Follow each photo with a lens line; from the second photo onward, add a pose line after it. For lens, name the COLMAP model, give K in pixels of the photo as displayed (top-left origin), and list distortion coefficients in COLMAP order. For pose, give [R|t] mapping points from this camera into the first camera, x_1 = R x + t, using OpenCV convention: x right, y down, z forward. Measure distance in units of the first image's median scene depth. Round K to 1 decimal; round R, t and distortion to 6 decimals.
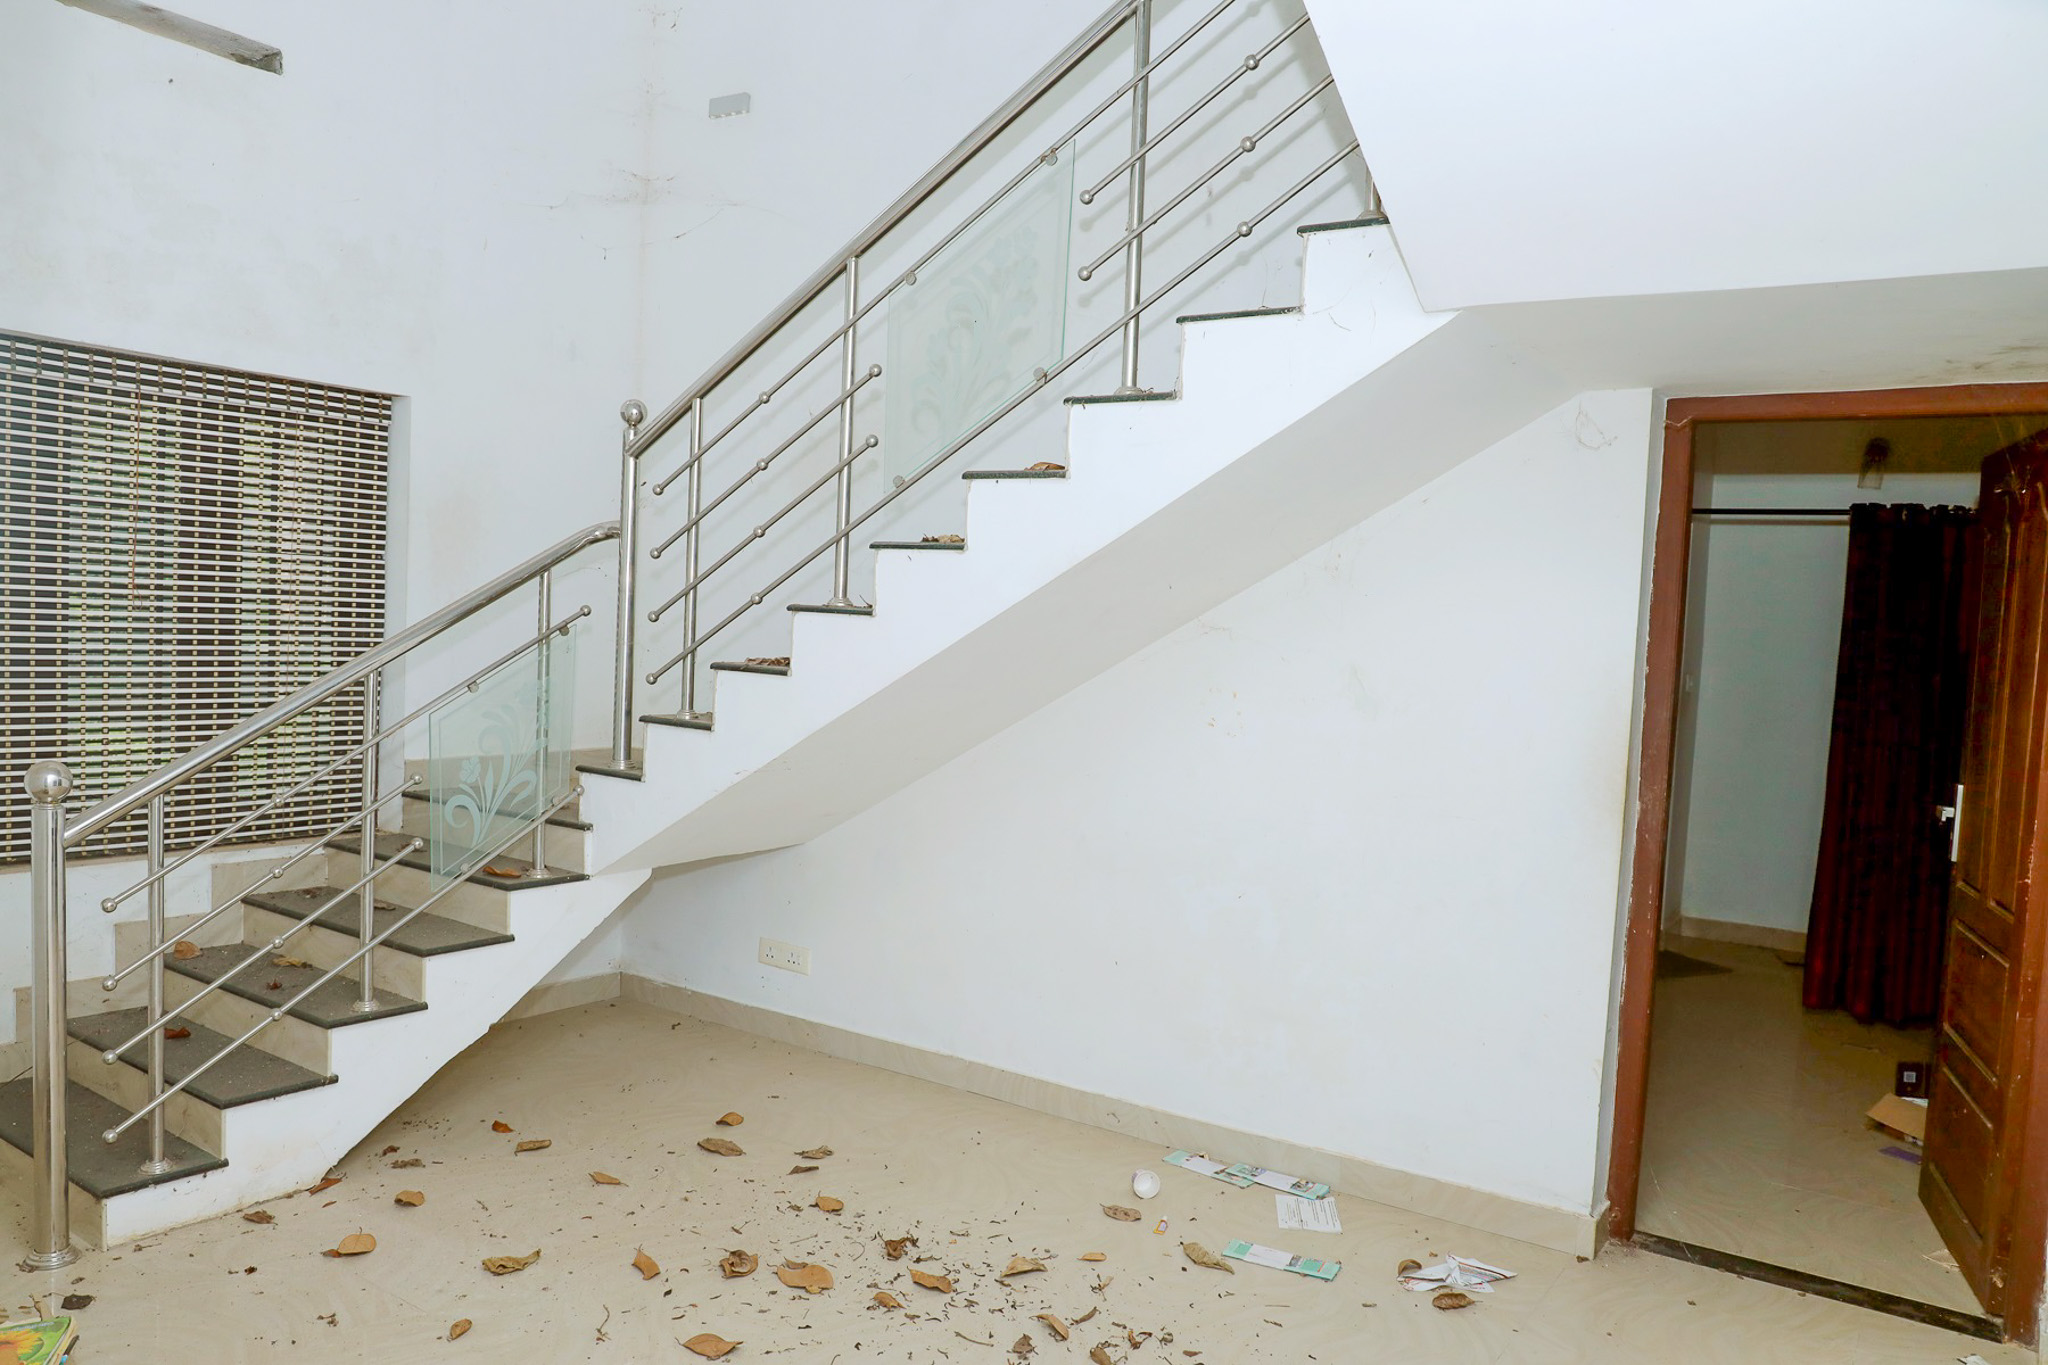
lens RADIAL K [[1449.5, 0, 1023.2], [0, 1449.5, 730.1], [0, 0, 1]] dist [-0.085249, 0.065025]
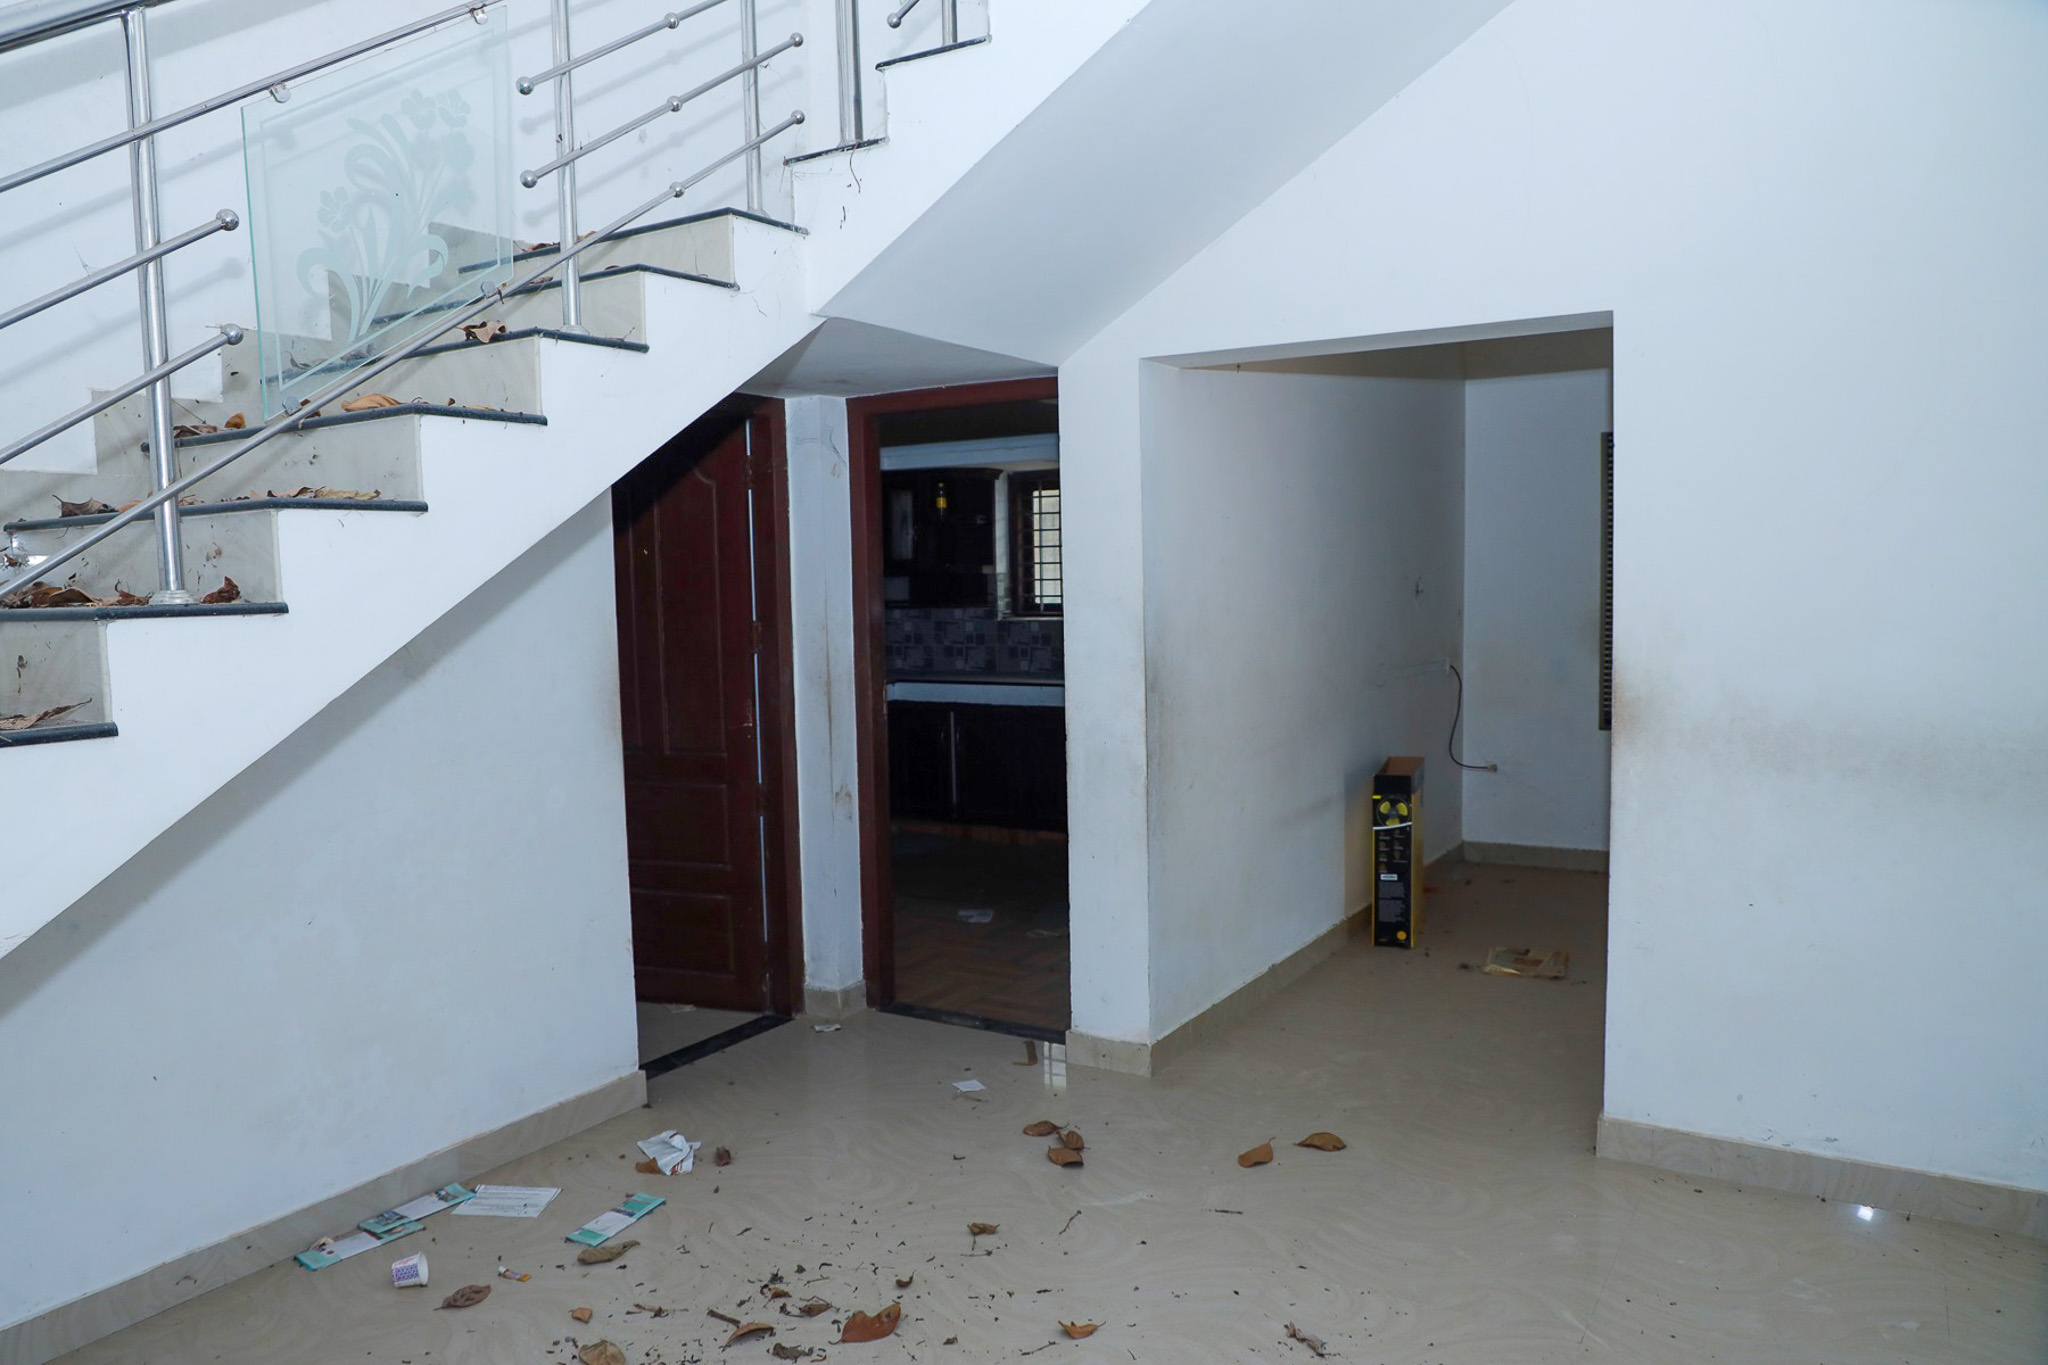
lens RADIAL K [[1440.8, 0, 996.8], [0, 1440.8, 686.9], [0, 0, 1]] dist [-0.092586, 0.057847]
pose [[-0.046543, -0.127554, 0.990739, -0.775103], [0.089466, 0.987296, 0.131313, -0.106236], [-0.994902, 0.094749, -0.034540, 0.738099]]
